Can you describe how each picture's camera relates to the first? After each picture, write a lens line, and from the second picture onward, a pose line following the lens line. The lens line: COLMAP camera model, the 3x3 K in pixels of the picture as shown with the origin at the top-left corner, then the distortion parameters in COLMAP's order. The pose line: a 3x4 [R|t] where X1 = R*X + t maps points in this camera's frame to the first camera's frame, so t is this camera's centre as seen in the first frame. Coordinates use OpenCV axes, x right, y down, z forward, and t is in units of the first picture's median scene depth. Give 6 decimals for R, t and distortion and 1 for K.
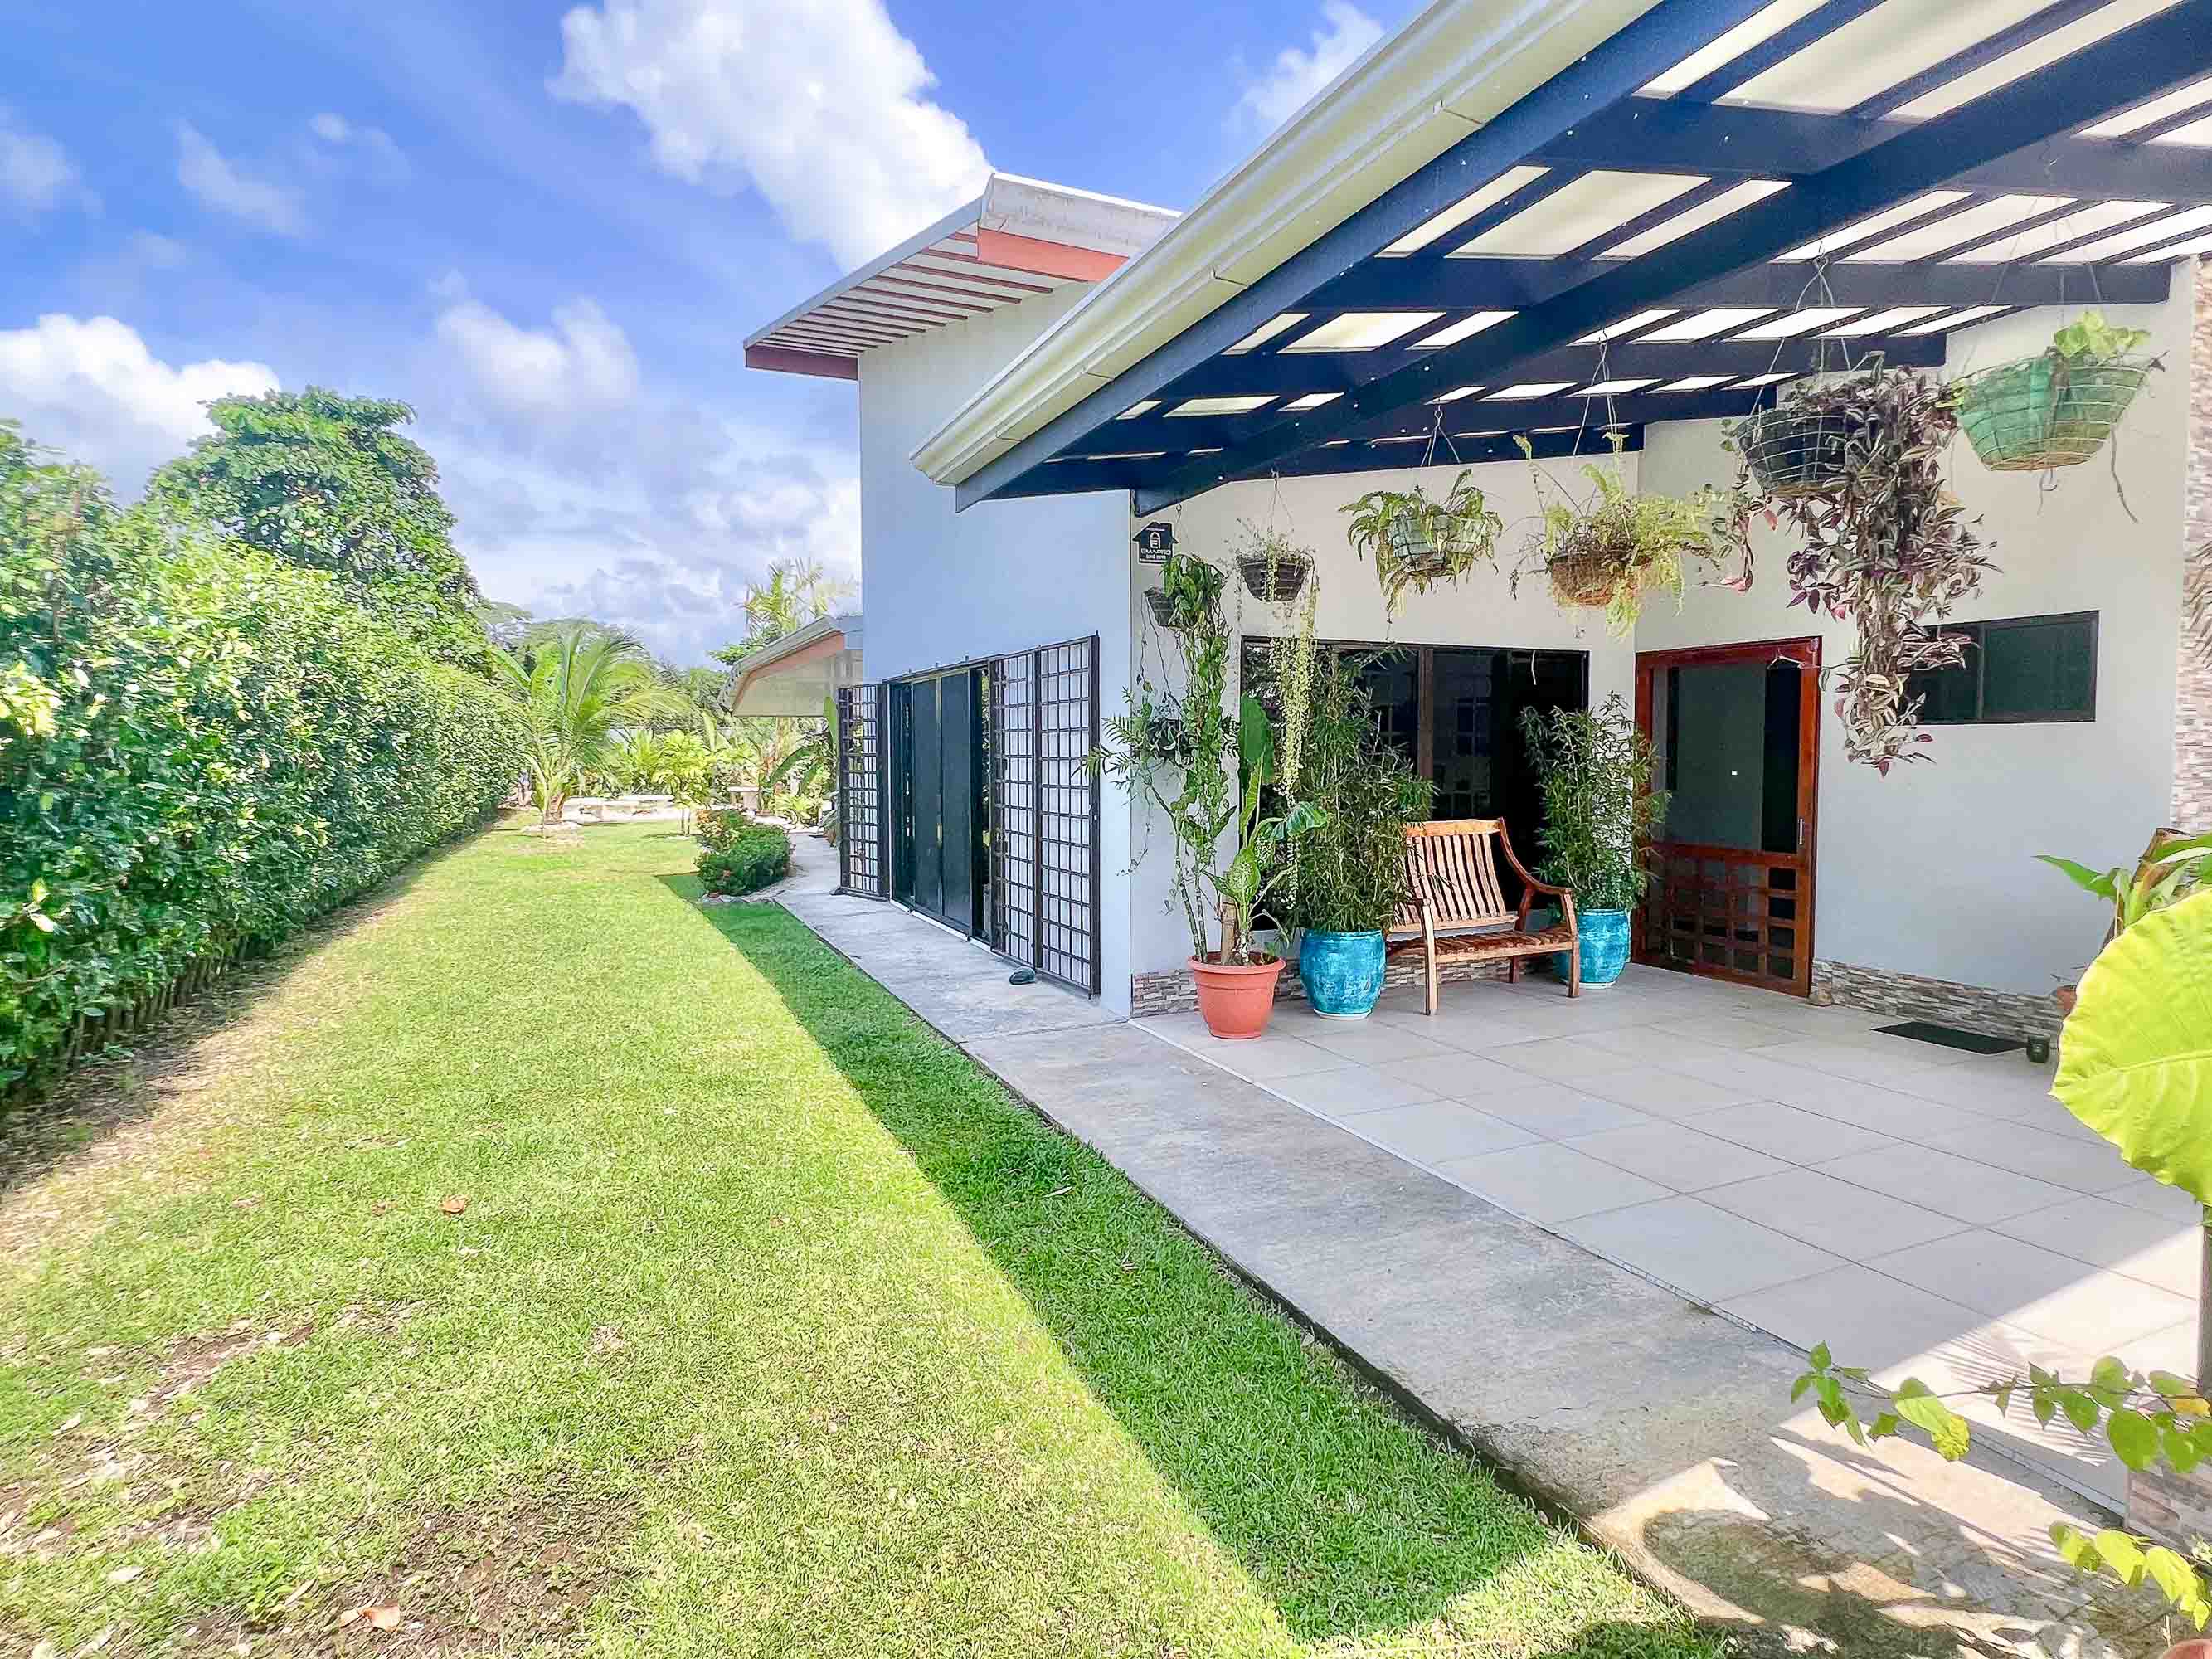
lens RADIAL K [[1189.0, 0, 1113.2], [0, 1189.0, 831.0], [0, 0, 1]] dist [-0.001593, -0.001336]
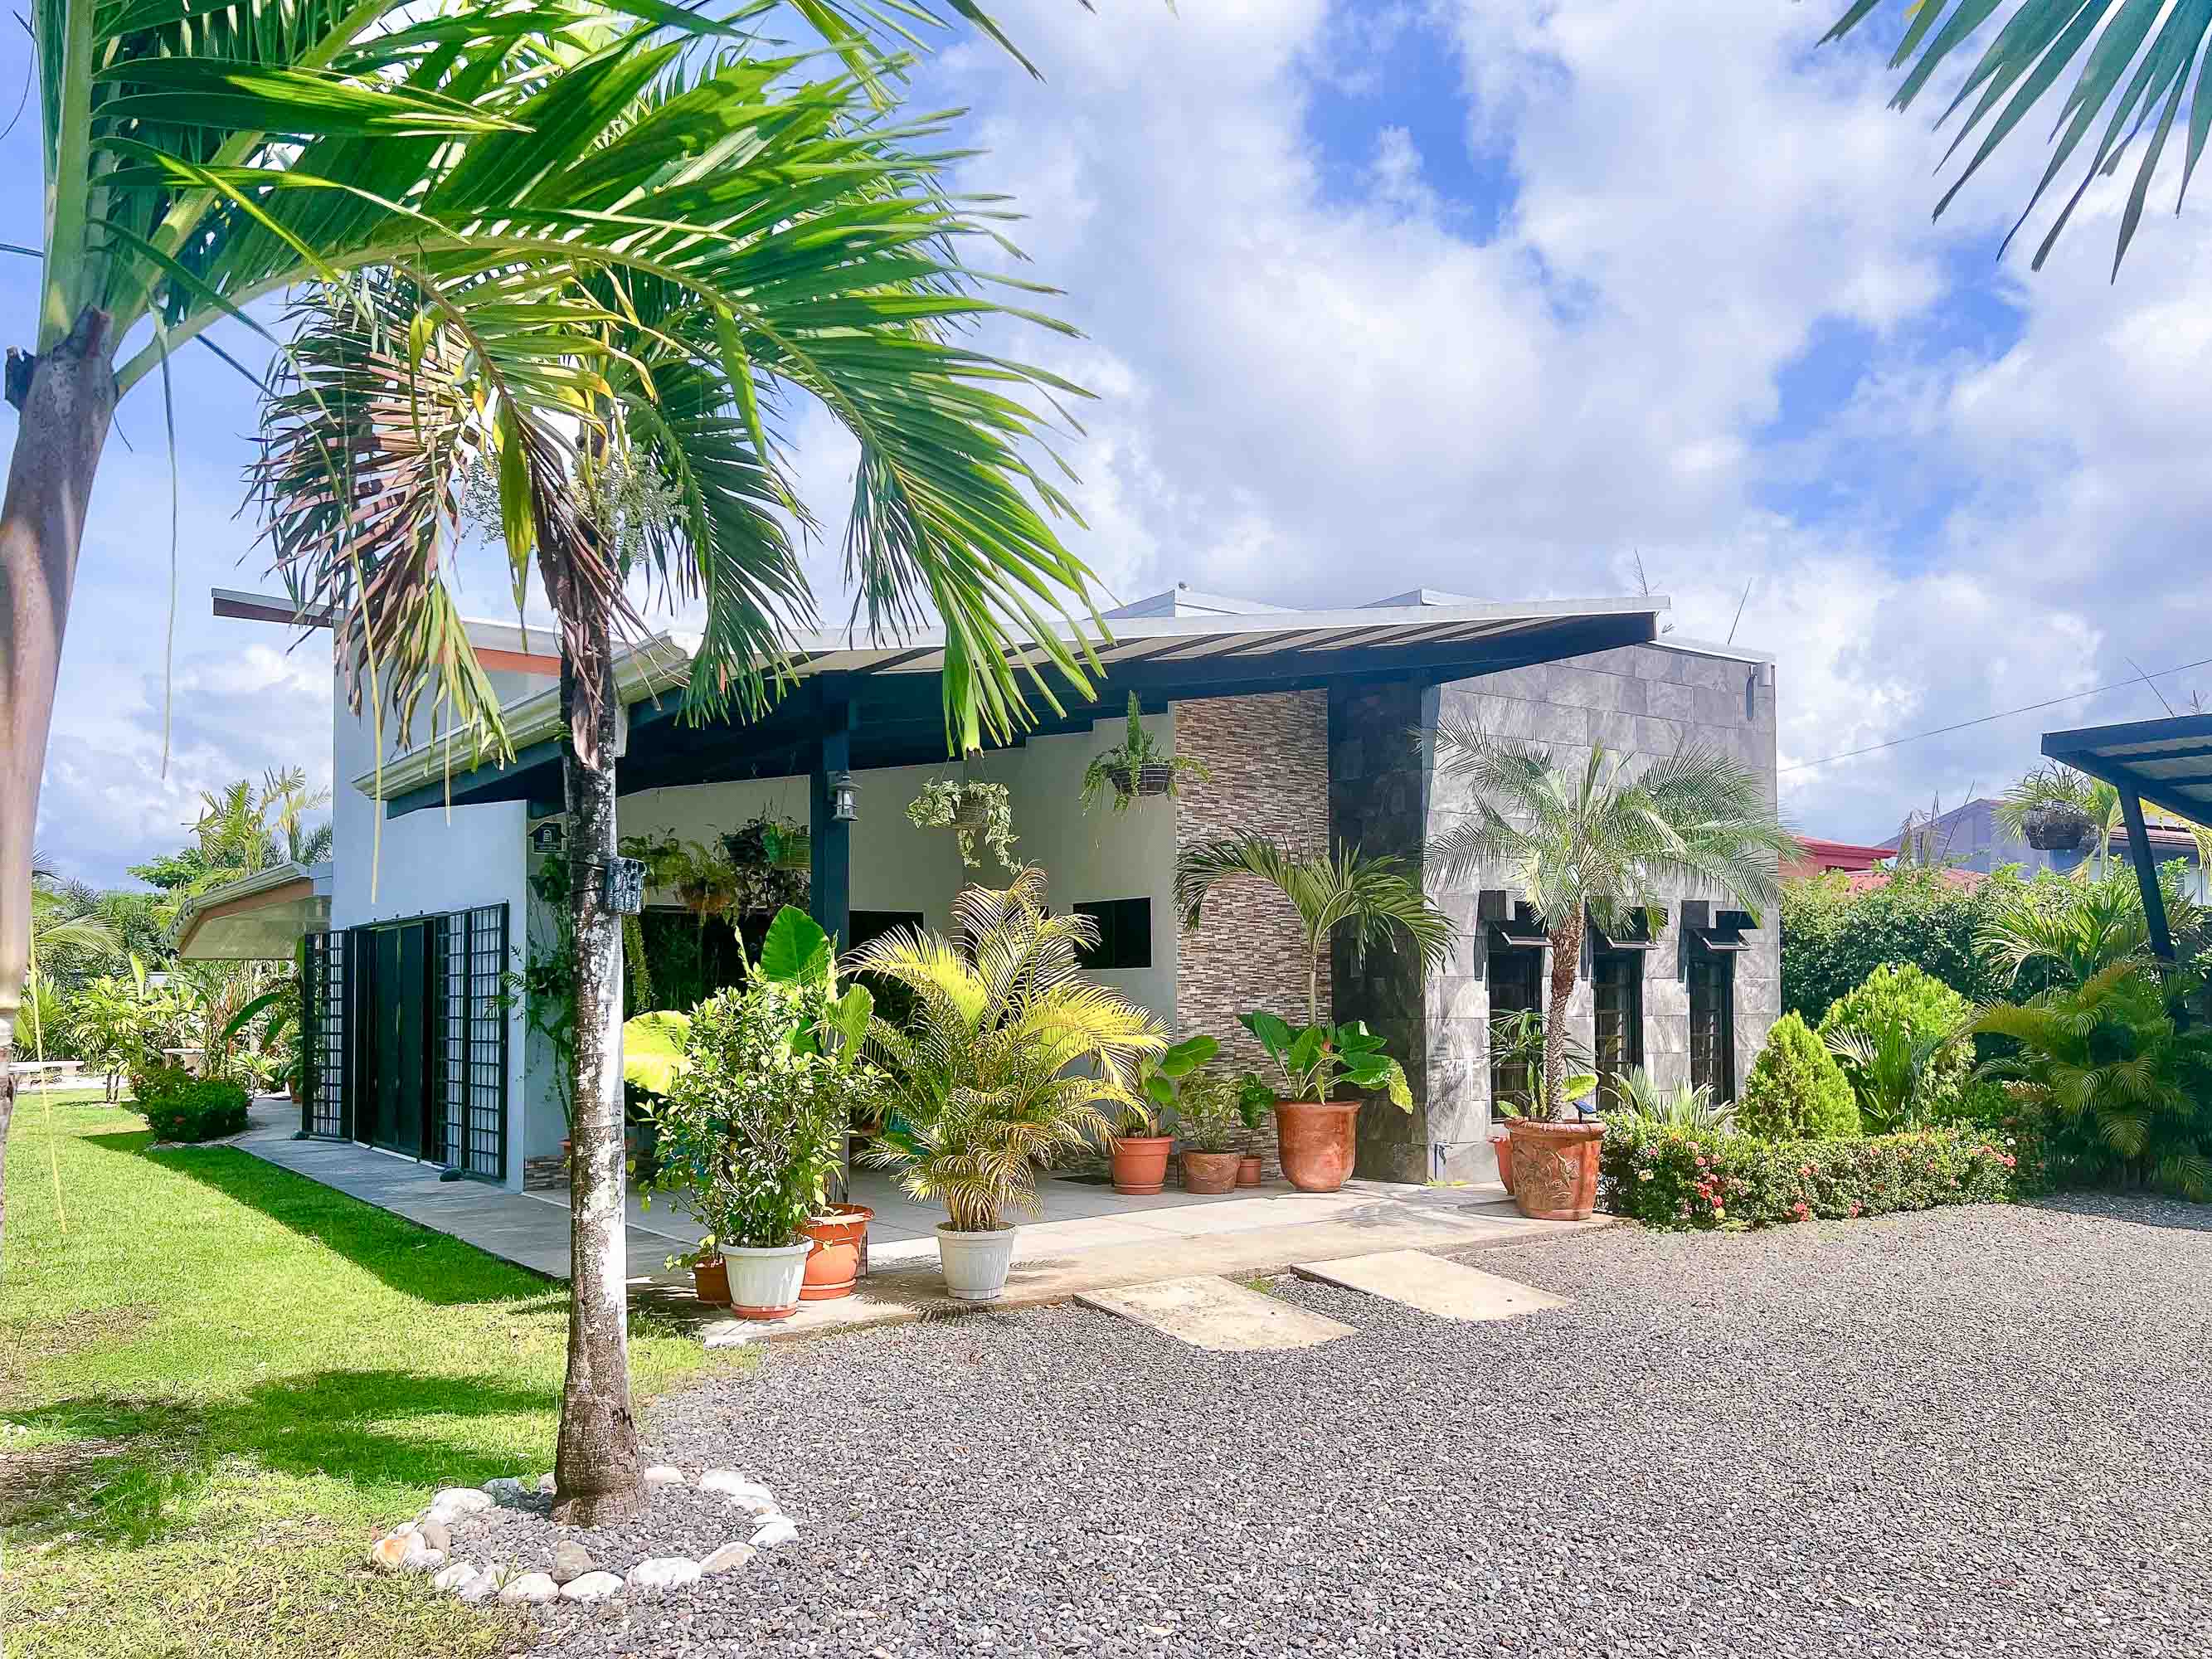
lens RADIAL K [[1616.9, 0, 1101.6], [0, 1616.9, 933.2], [0, 0, 1]] dist [-0.036762, 0.000488]
pose [[0.974800, 0.001608, 0.223076, 0.196419], [0.022542, 0.994146, -0.105670, 0.060704], [-0.221940, 0.108035, 0.969057, -0.739328]]
